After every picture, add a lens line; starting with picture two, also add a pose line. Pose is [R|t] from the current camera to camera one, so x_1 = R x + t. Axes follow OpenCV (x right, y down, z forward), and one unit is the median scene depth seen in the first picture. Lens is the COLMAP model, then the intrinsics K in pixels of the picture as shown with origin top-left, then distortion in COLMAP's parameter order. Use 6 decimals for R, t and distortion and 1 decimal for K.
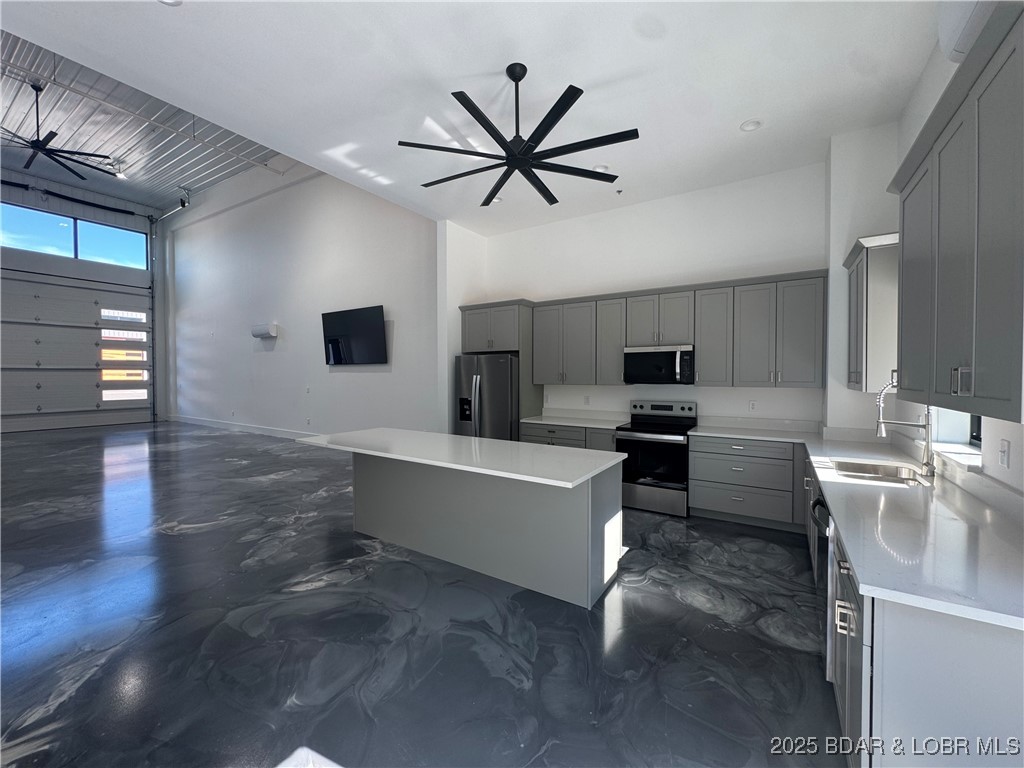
lens RADIAL K [[409.2, 0, 512.0], [0, 409.2, 384.0], [0, 0, 1]] dist [0.001089, 0.000032]
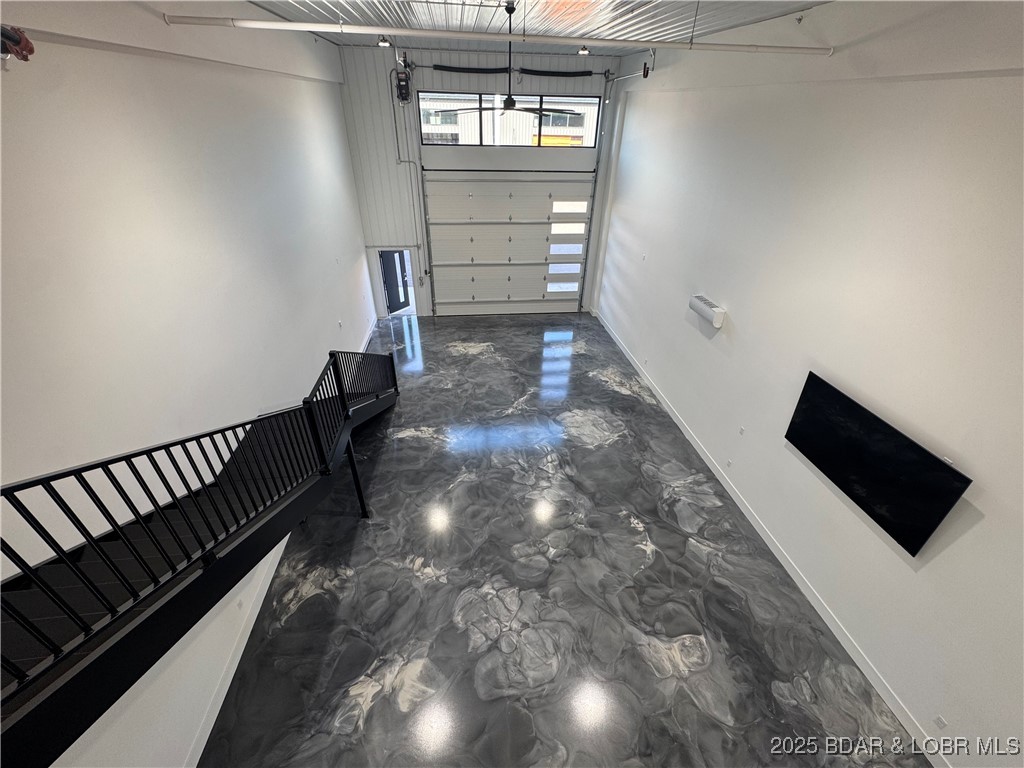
lens RADIAL K [[407.1, 0, 512.1], [0, 407.1, 387.3], [0, 0, 1]] dist [-0.001809, -0.000109]
pose [[0.639020, 0.421818, -0.643213, -0.391257], [-0.032977, 0.850476, 0.524978, -0.495098], [0.768483, -0.314261, 0.557382, 0.376223]]
